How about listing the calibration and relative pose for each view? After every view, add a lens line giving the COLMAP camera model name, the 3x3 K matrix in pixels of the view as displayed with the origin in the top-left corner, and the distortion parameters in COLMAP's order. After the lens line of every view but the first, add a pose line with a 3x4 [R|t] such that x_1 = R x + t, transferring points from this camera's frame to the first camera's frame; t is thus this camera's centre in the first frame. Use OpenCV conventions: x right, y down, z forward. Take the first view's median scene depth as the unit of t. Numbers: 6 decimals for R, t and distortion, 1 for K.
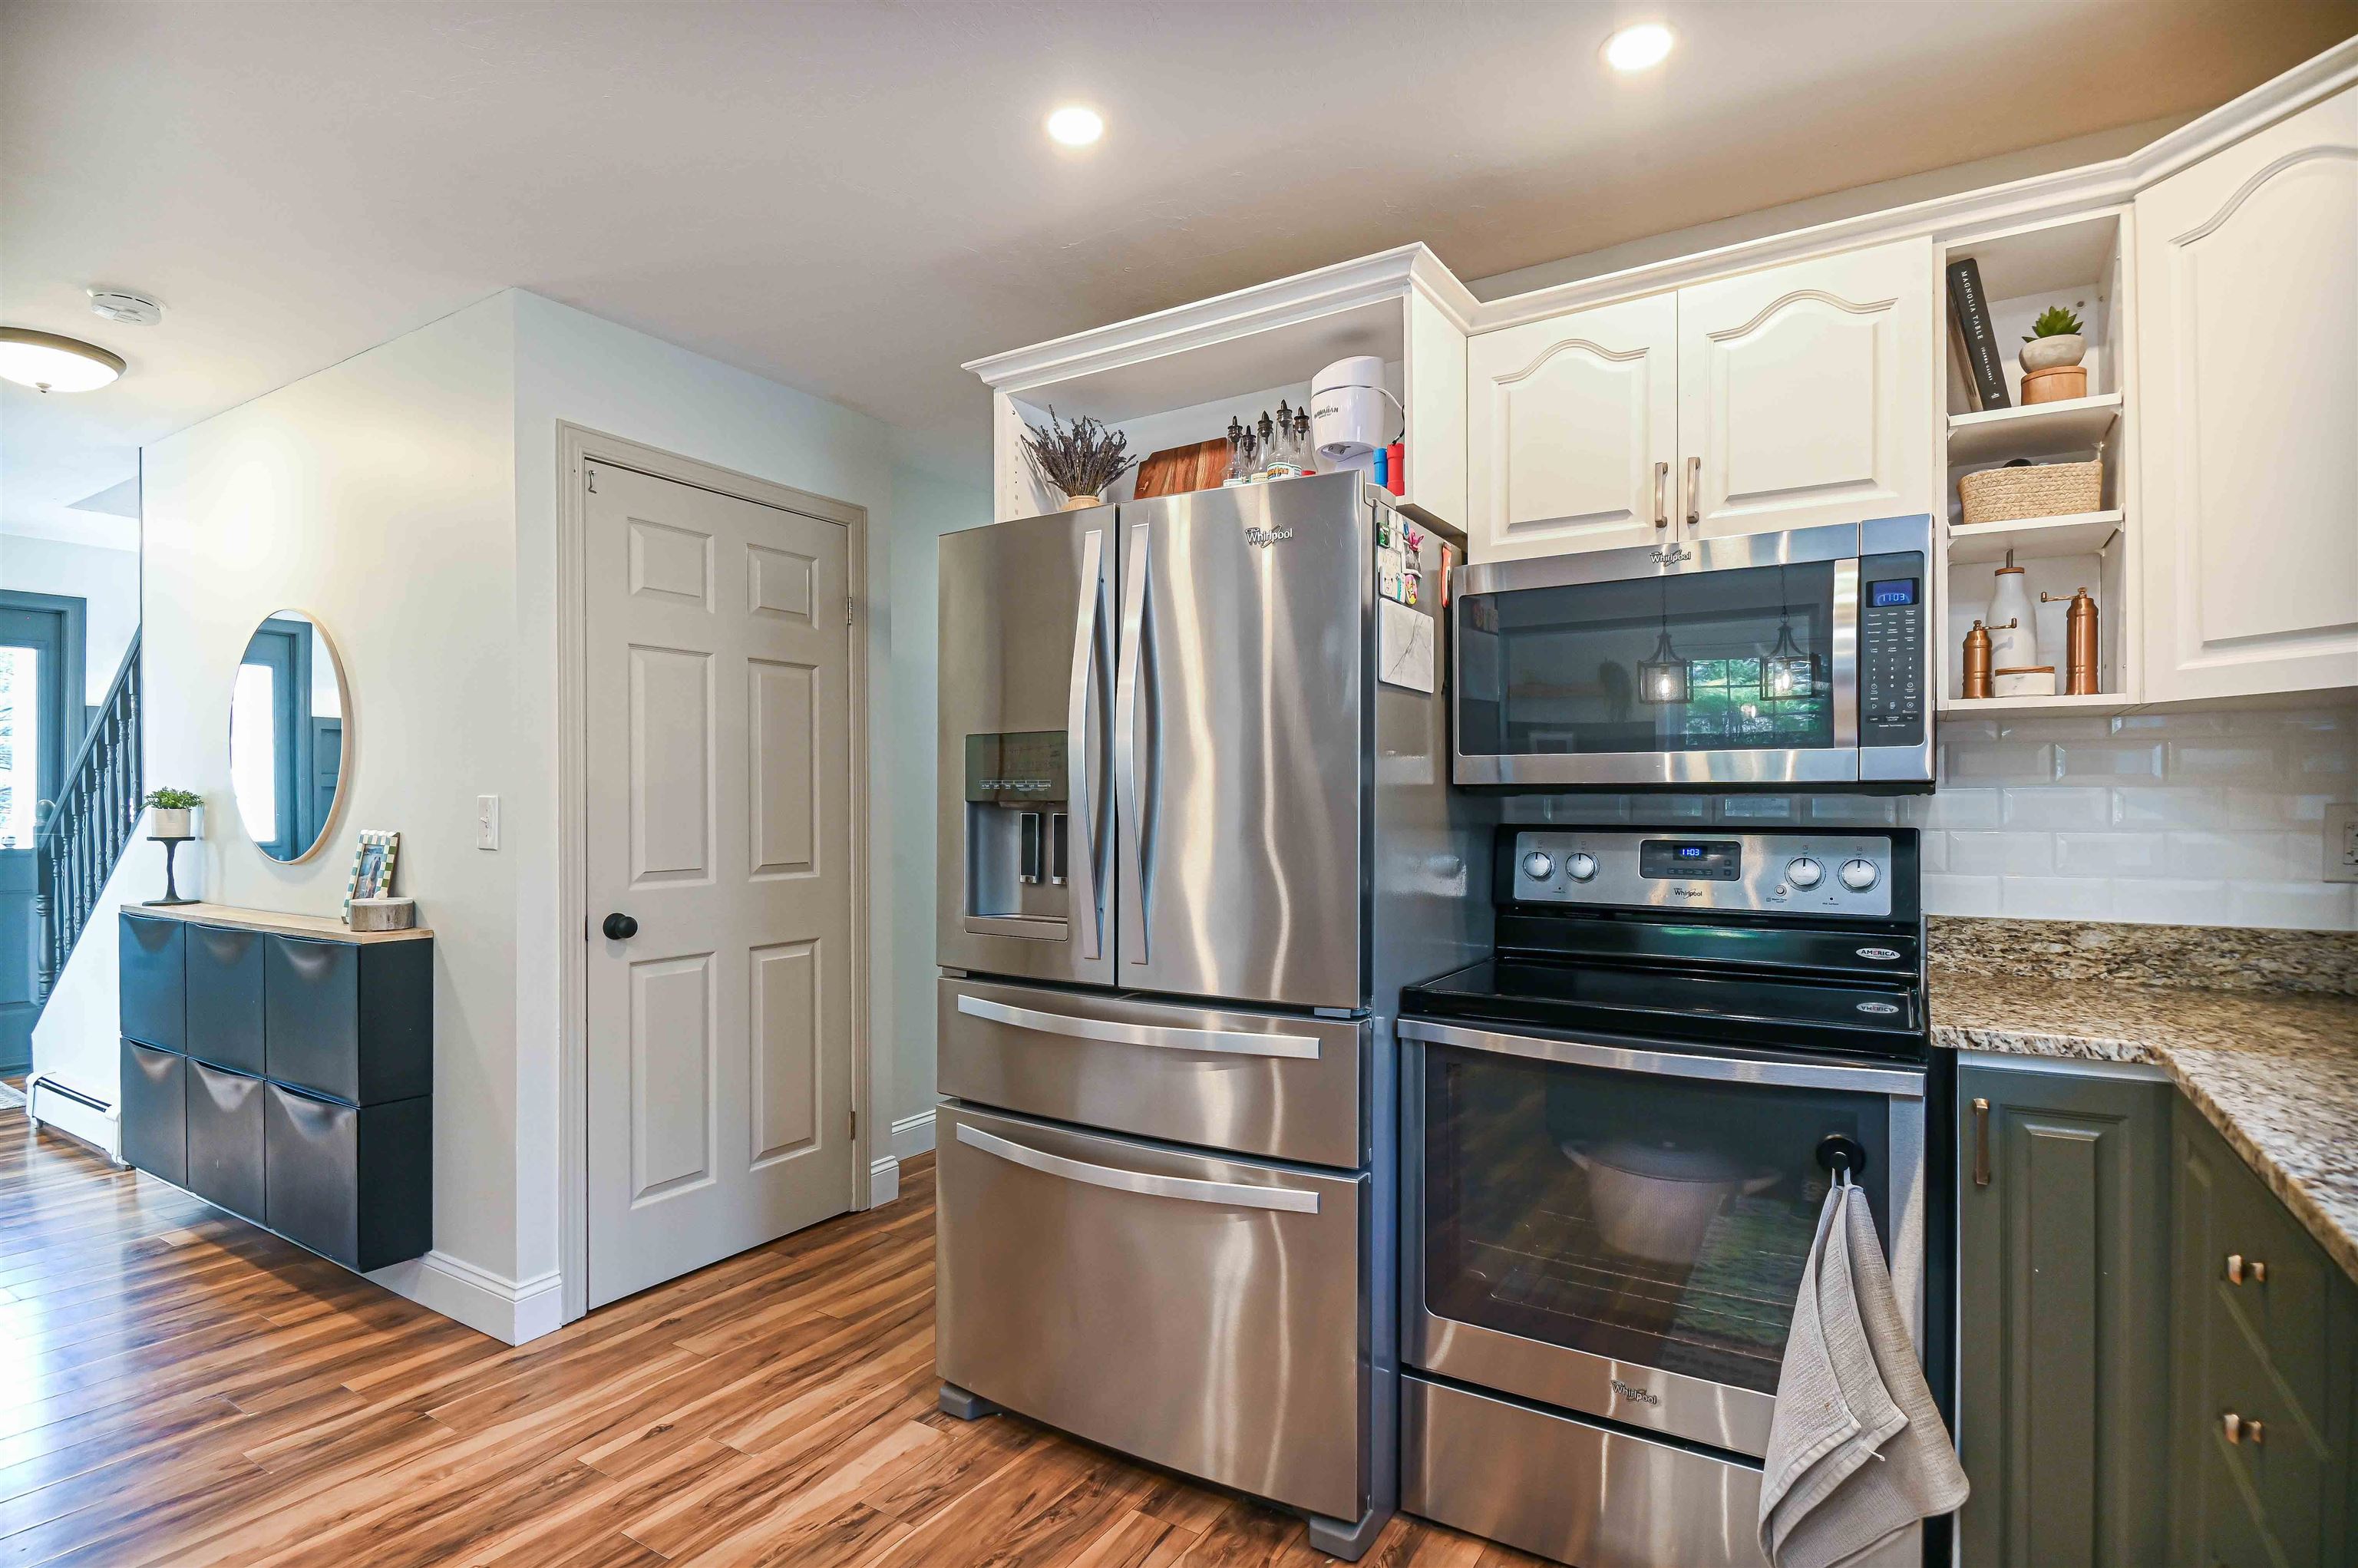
lens RADIAL K [[1198.3, 0, 1173.9], [0, 1198.3, 794.4], [0, 0, 1]] dist [-0.001543, -0.001760]
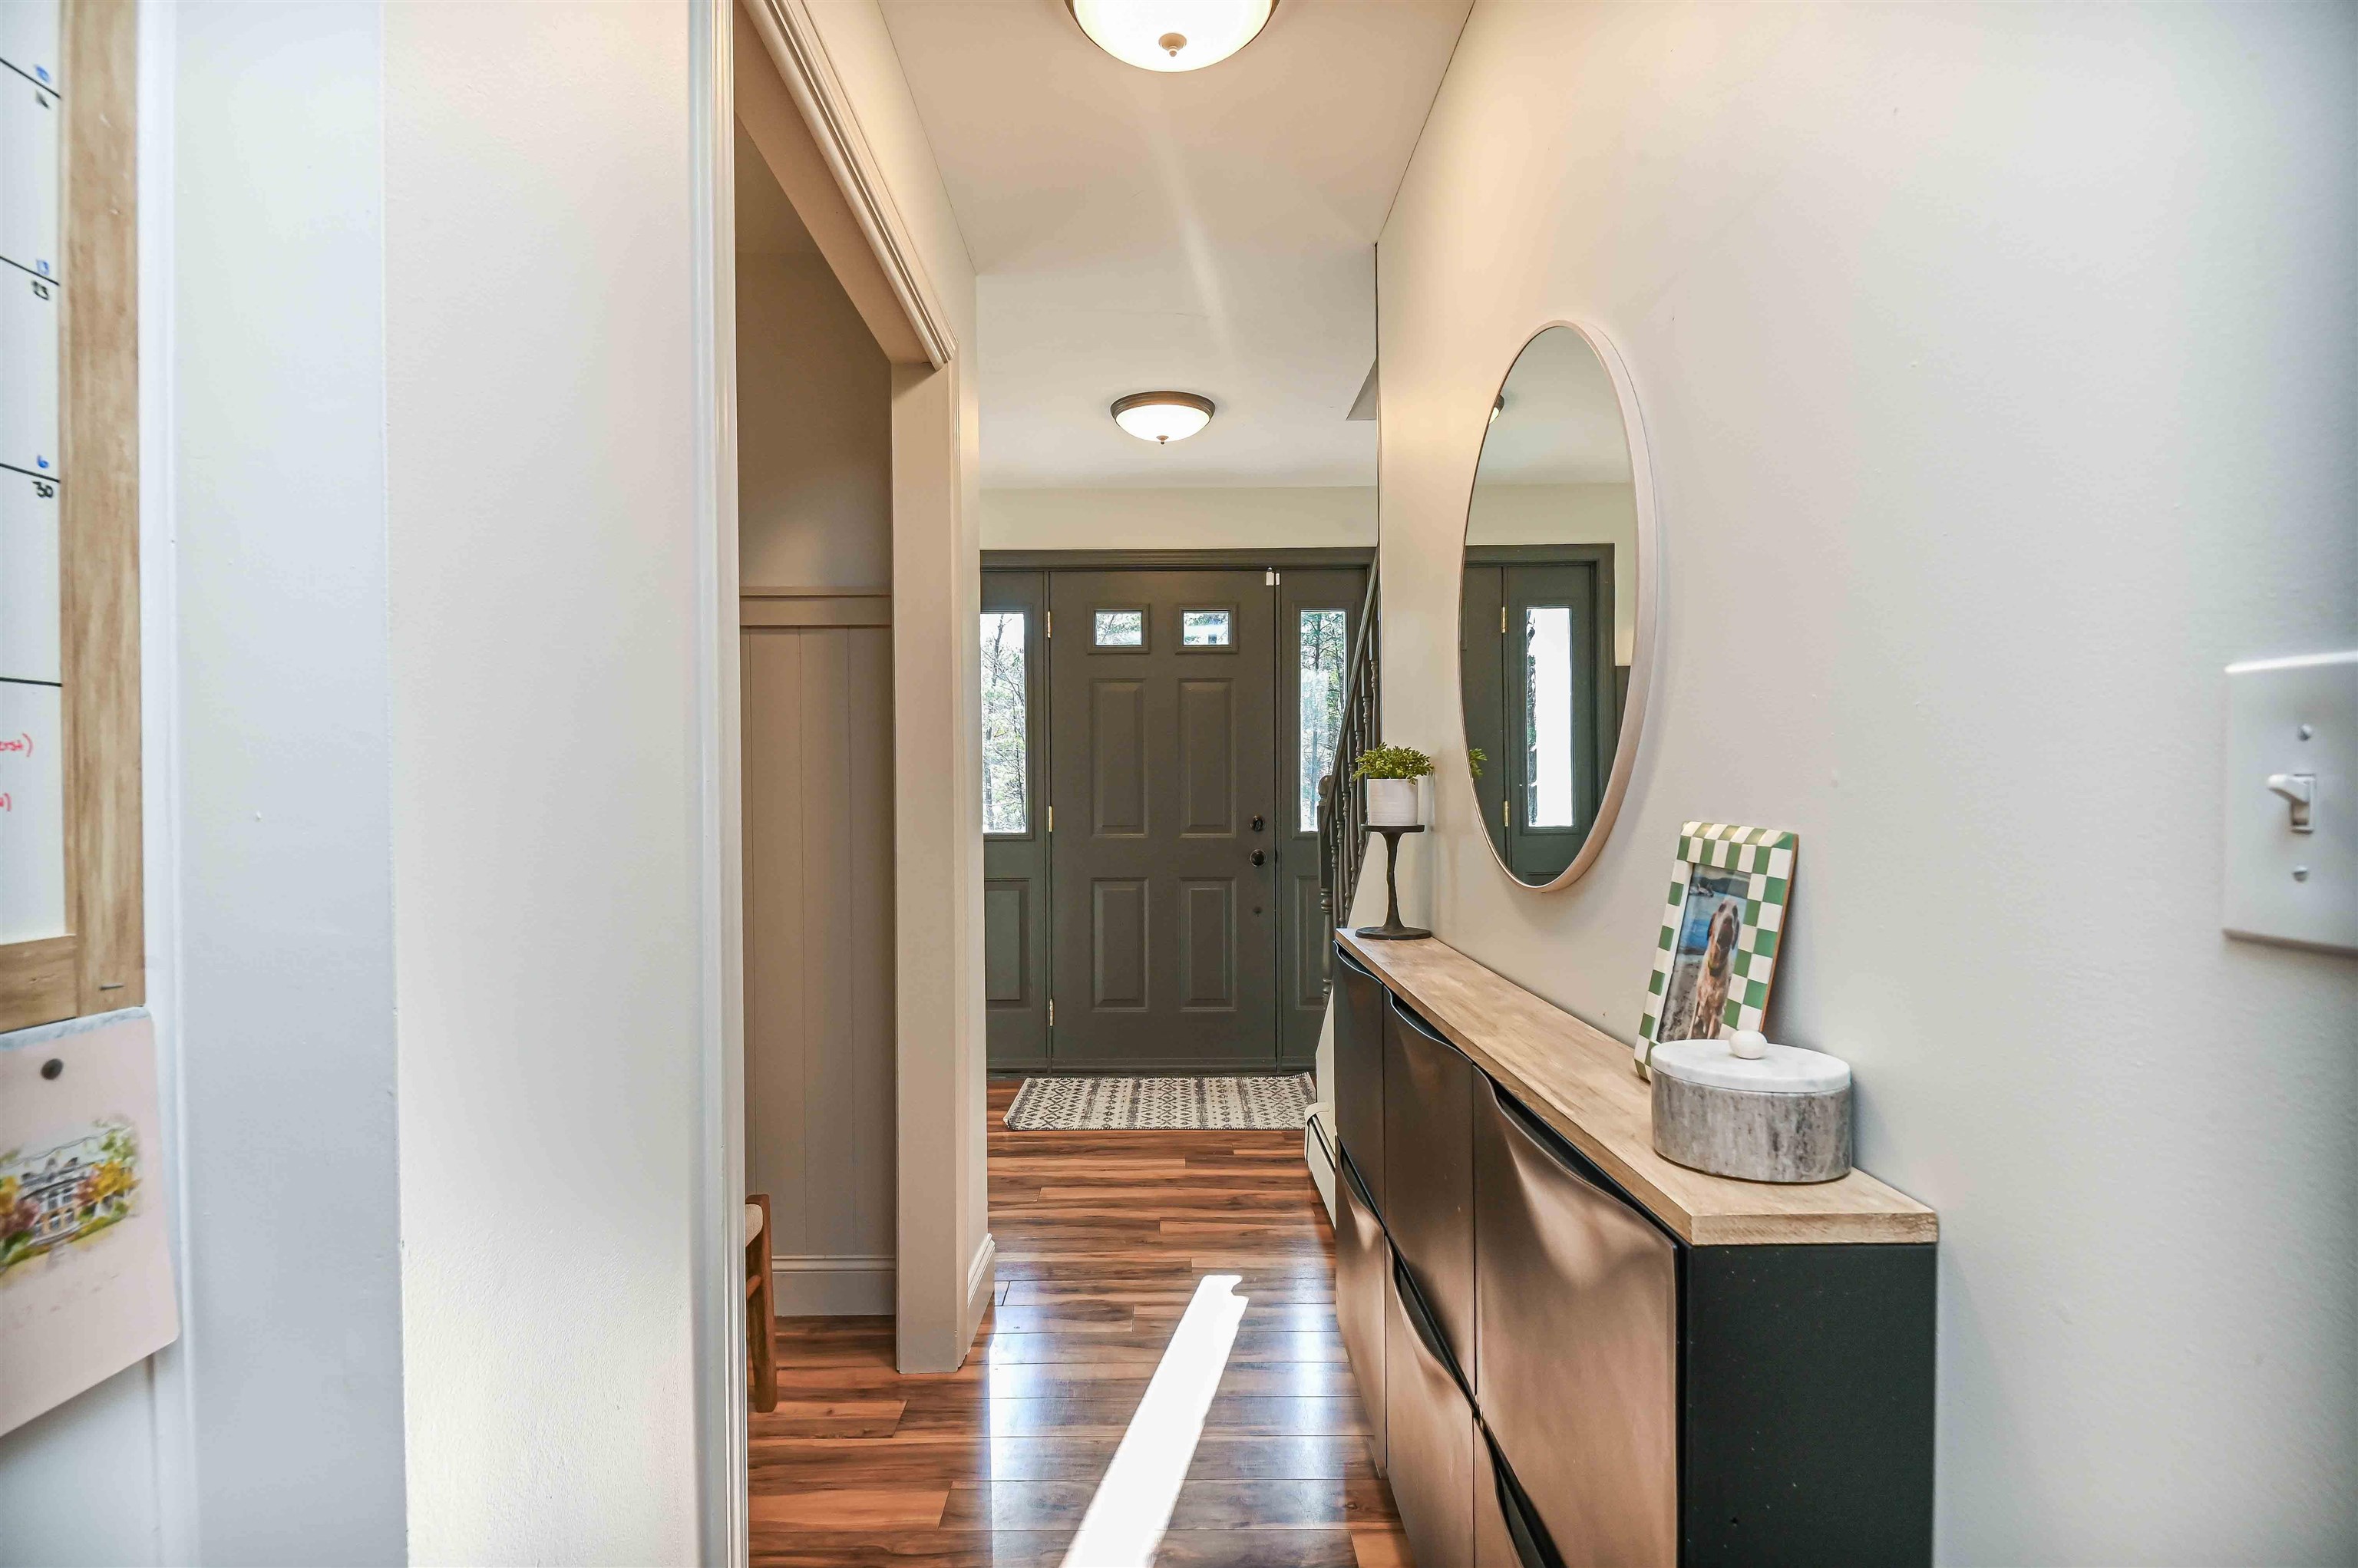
lens RADIAL K [[1198.3, 0, 1167.3], [0, 1198.3, 790.3], [0, 0, 1]] dist [-0.001543, -0.001760]
pose [[0.550388, 0.009152, -0.834859, -0.474045], [-0.012997, 0.999913, 0.002393, 0.021825], [0.834808, 0.009534, 0.550459, 0.686577]]
